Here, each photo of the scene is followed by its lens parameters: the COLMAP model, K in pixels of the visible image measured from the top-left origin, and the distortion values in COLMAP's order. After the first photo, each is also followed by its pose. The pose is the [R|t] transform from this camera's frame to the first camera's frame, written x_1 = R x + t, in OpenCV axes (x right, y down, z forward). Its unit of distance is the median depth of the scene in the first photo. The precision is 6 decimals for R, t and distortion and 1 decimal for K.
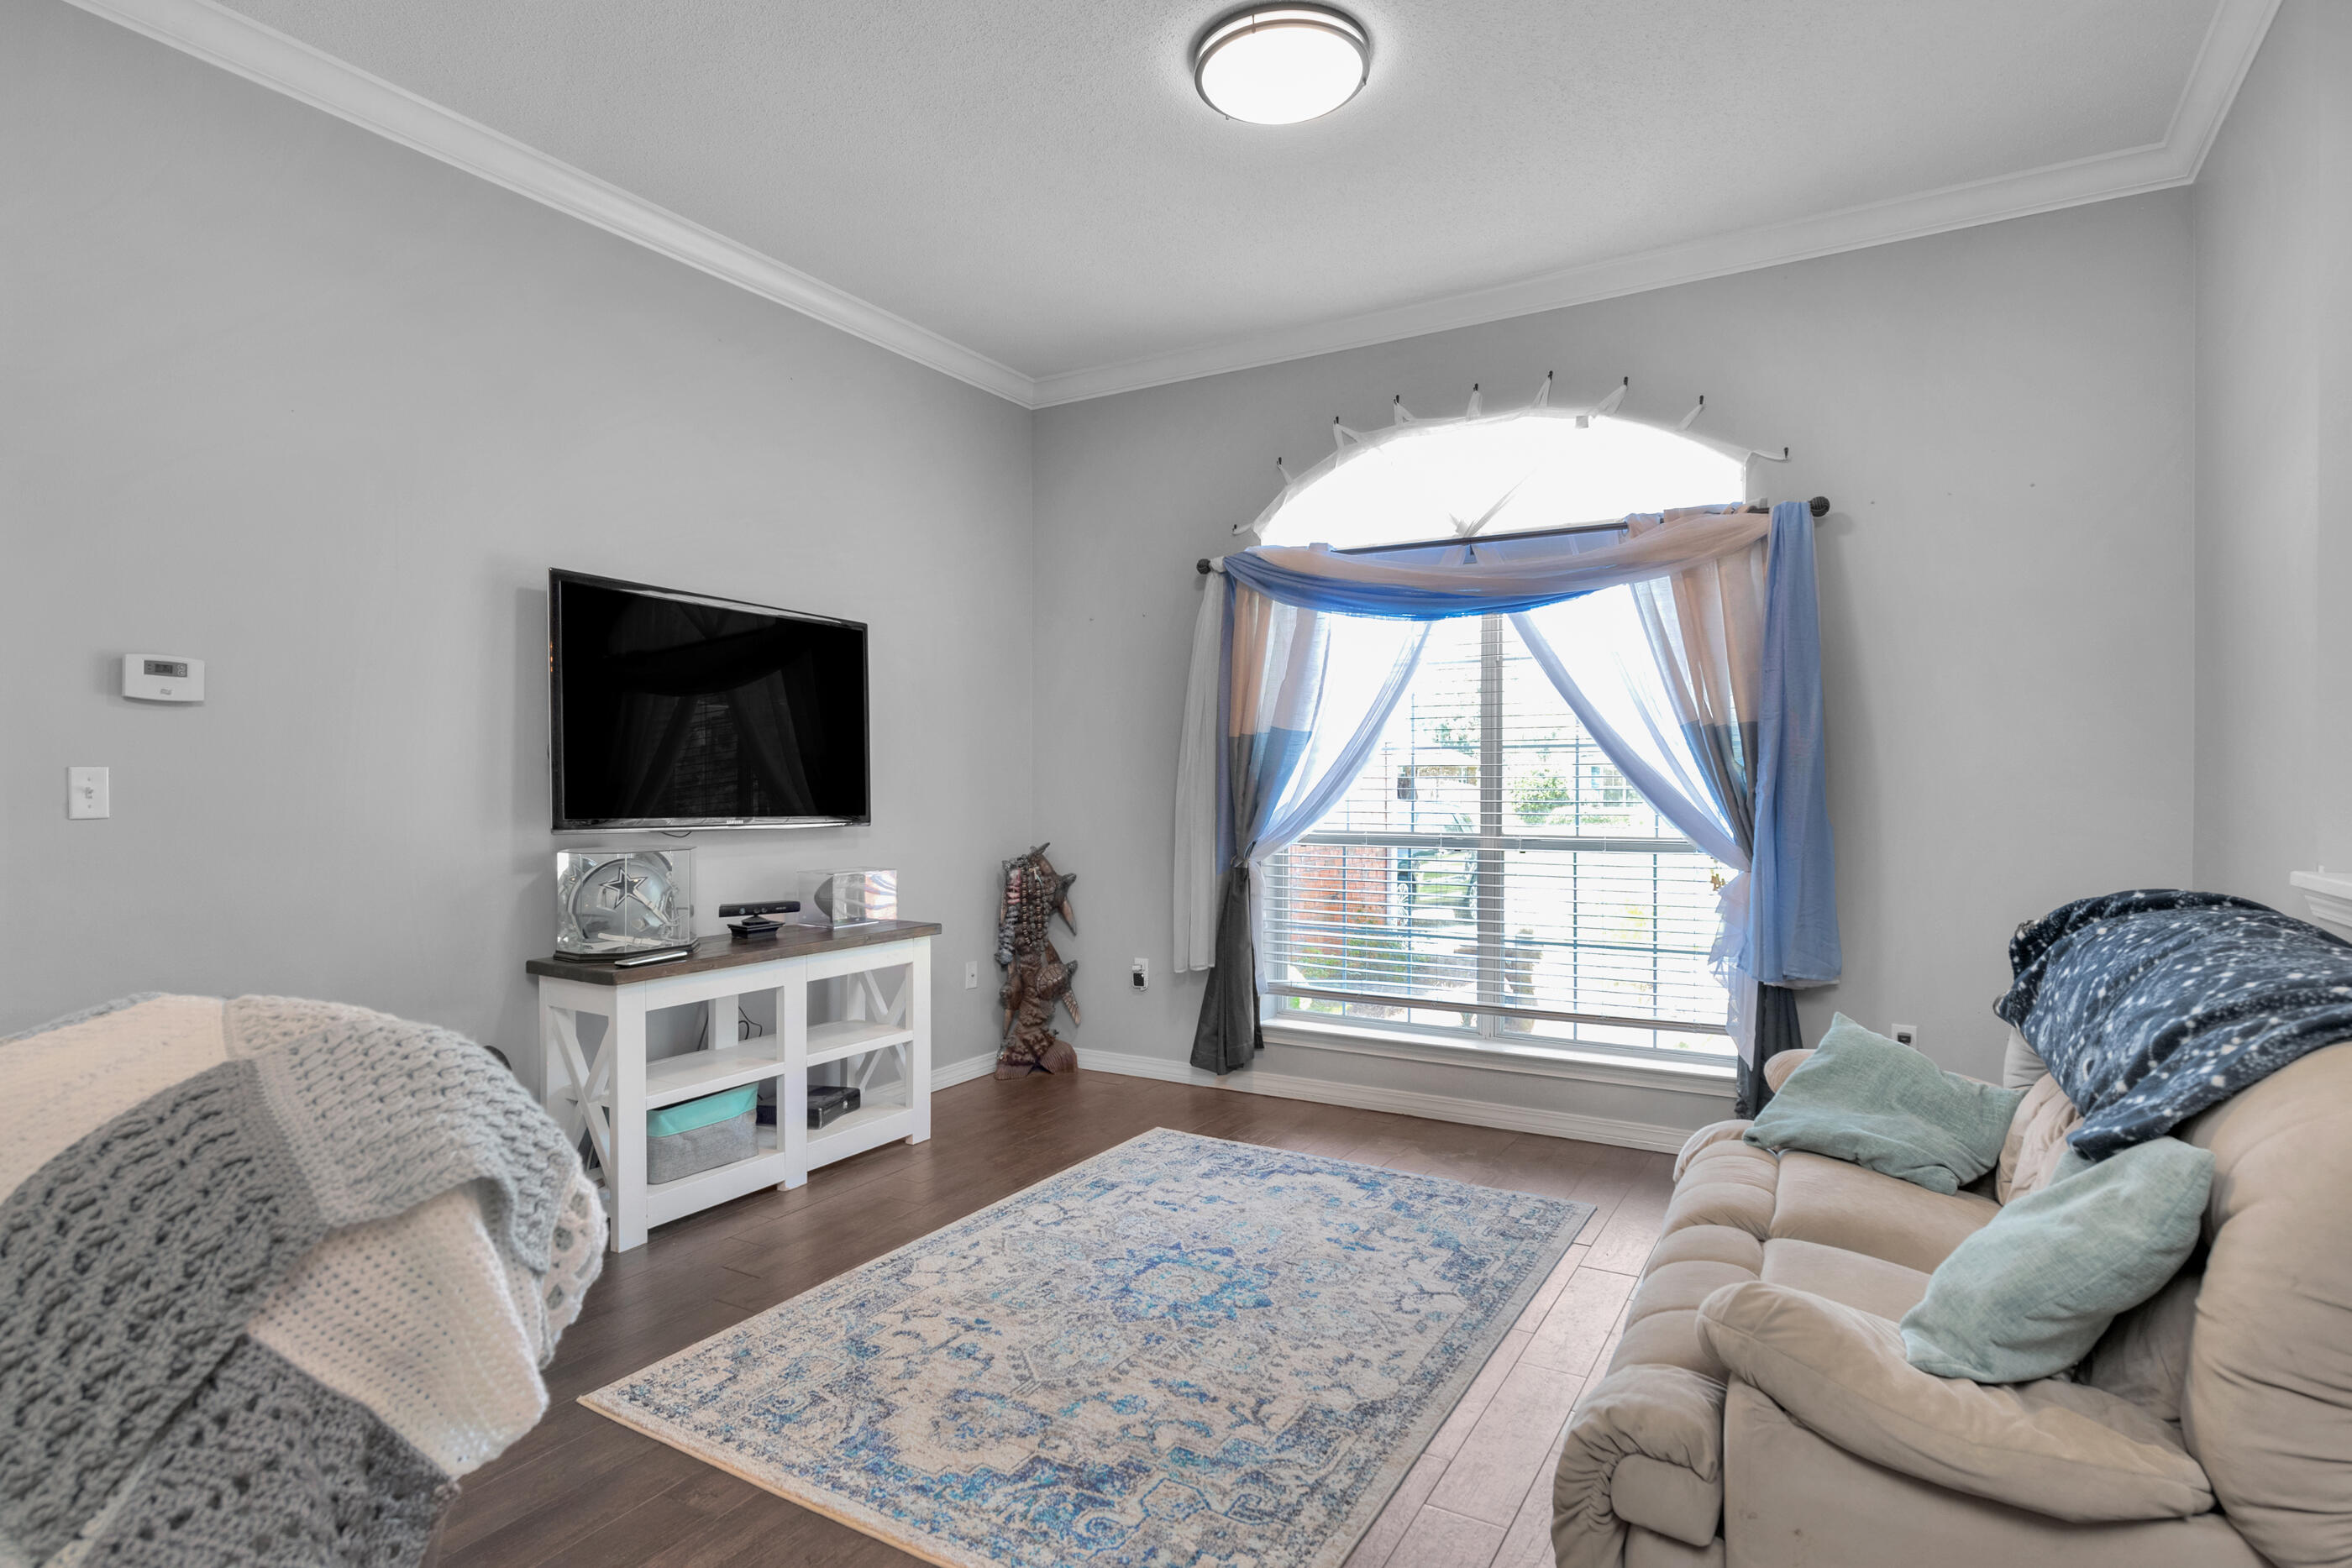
lens RADIAL K [[1276.5, 0, 1176.0], [0, 1276.5, 784.0], [0, 0, 1]] dist [0.002447, -0.000188]
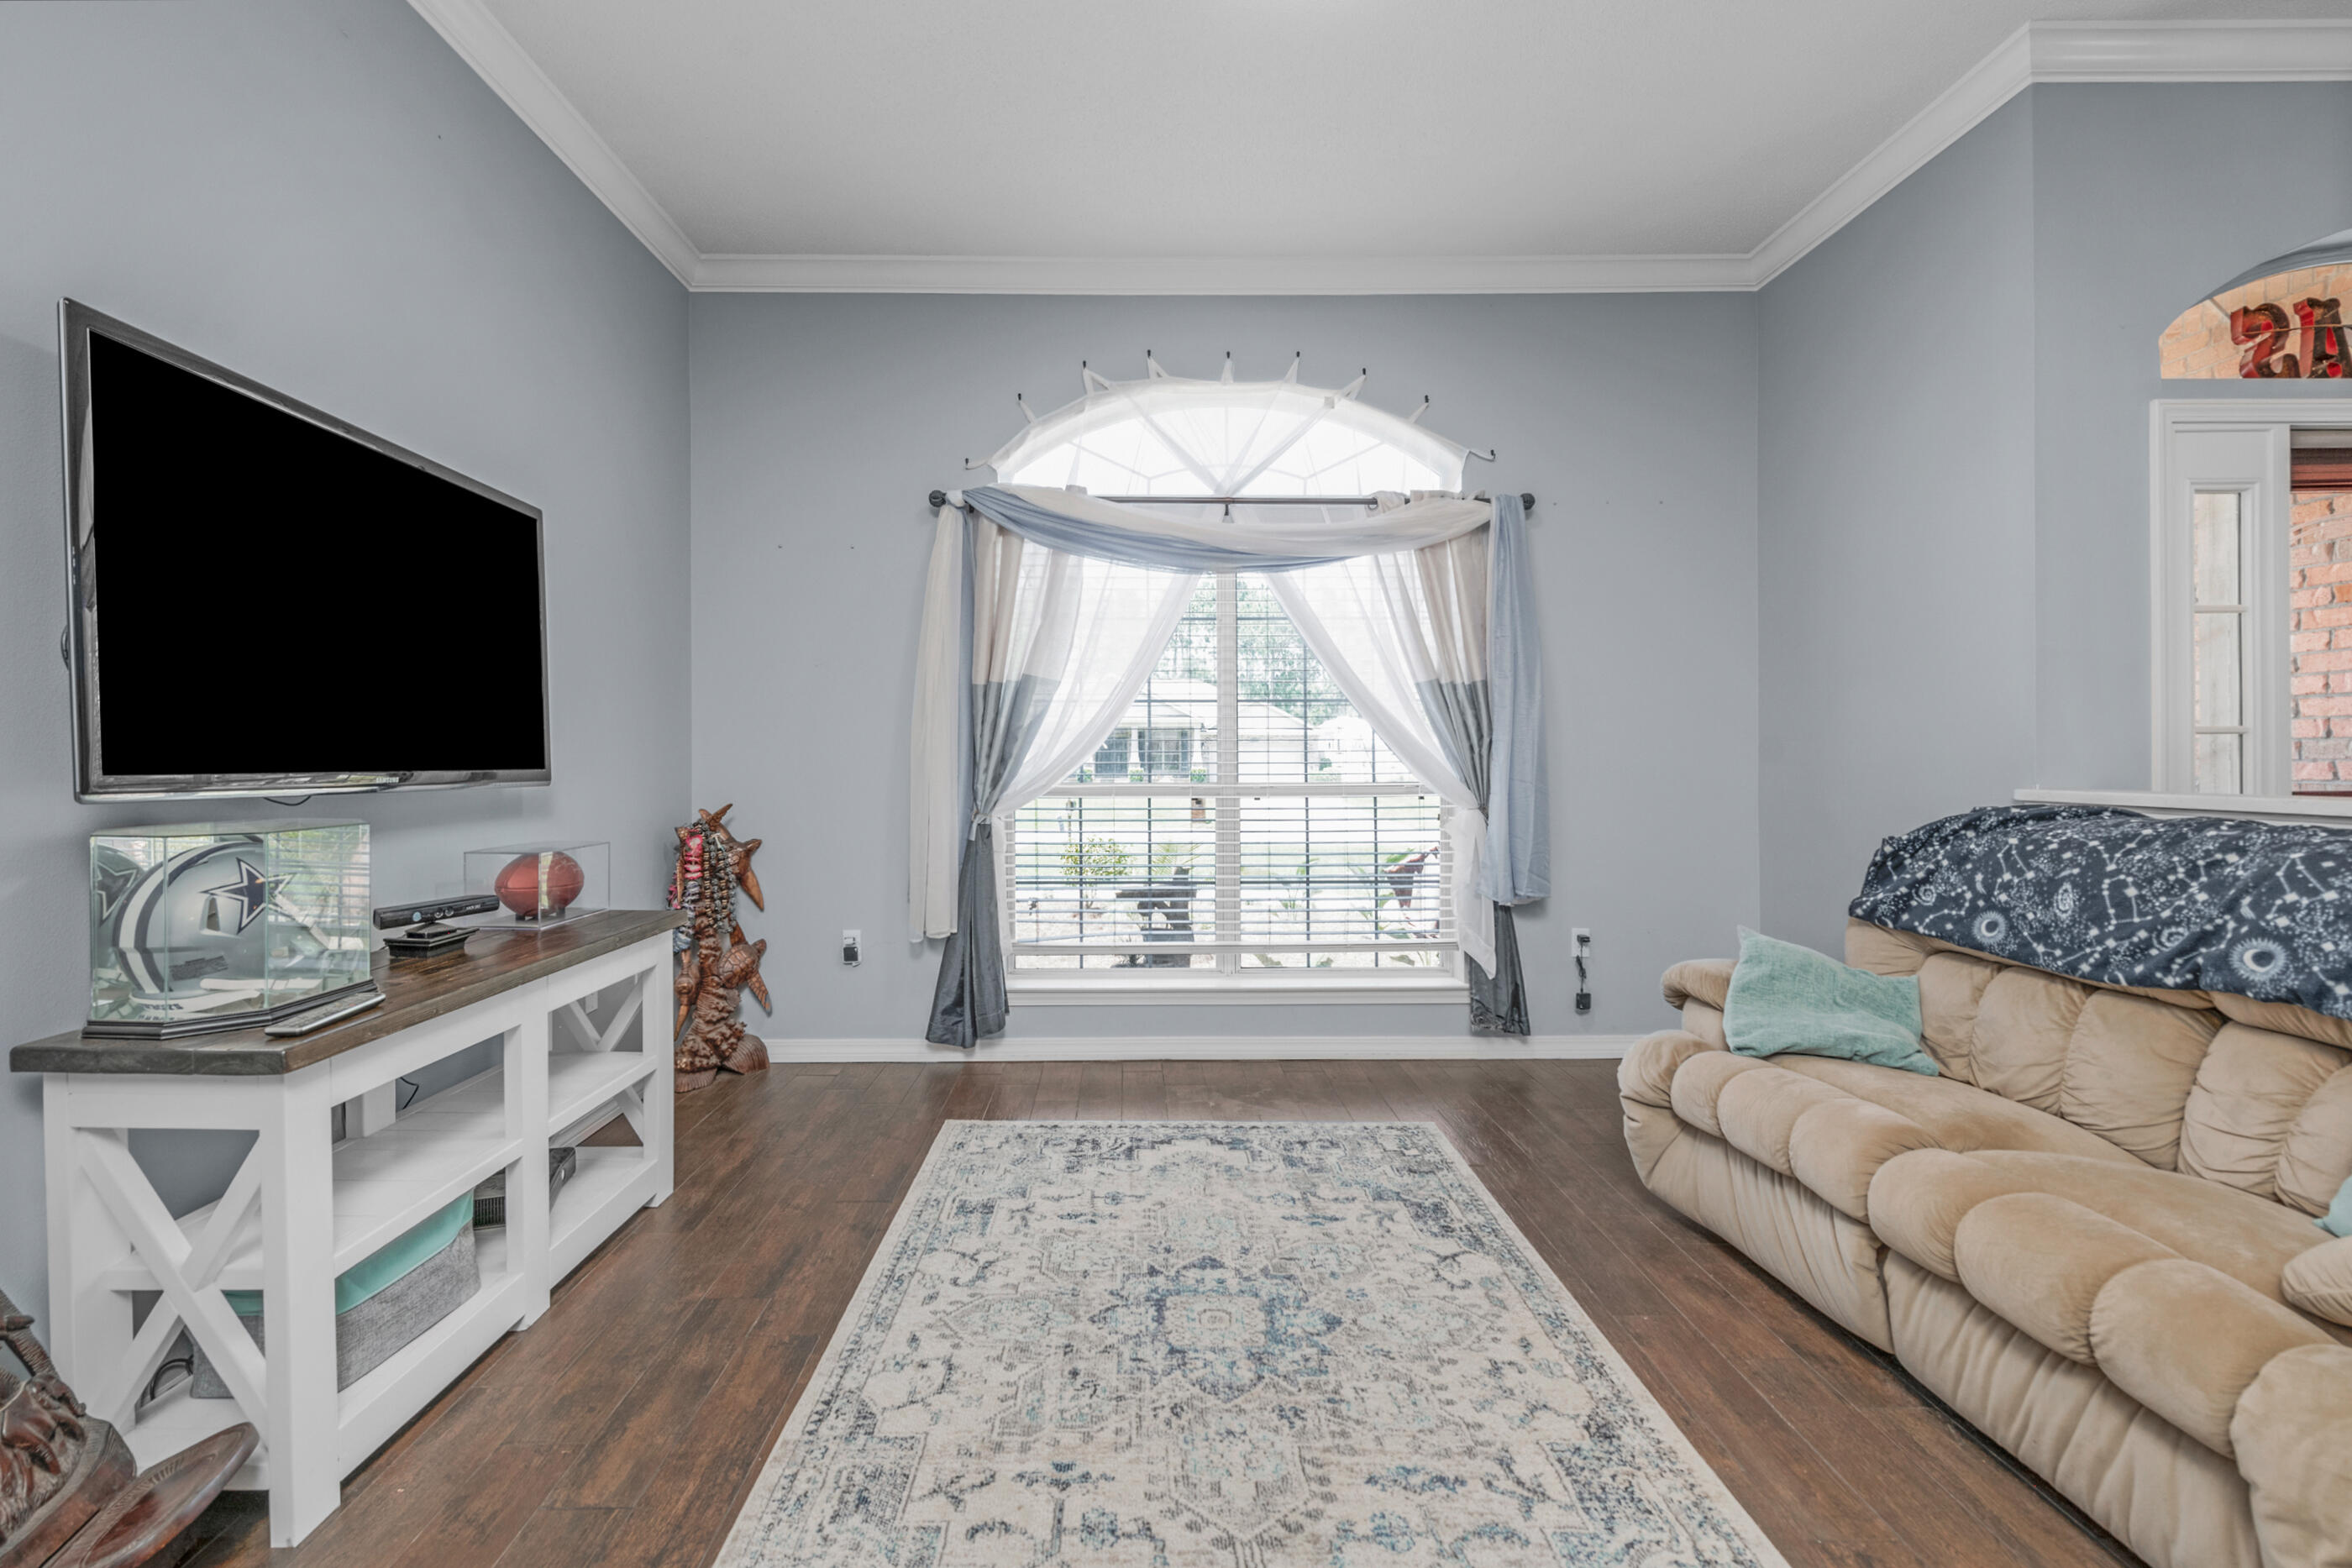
lens RADIAL K [[1043.7, 0, 1186.1], [0, 1043.7, 758.2], [0, 0, 1]] dist [0.003405, -0.000649]
pose [[0.848425, -0.005337, 0.529288, -0.282983], [0.002720, 0.999980, 0.005723, 0.016370], [-0.529308, -0.003416, 0.848423, 0.332610]]
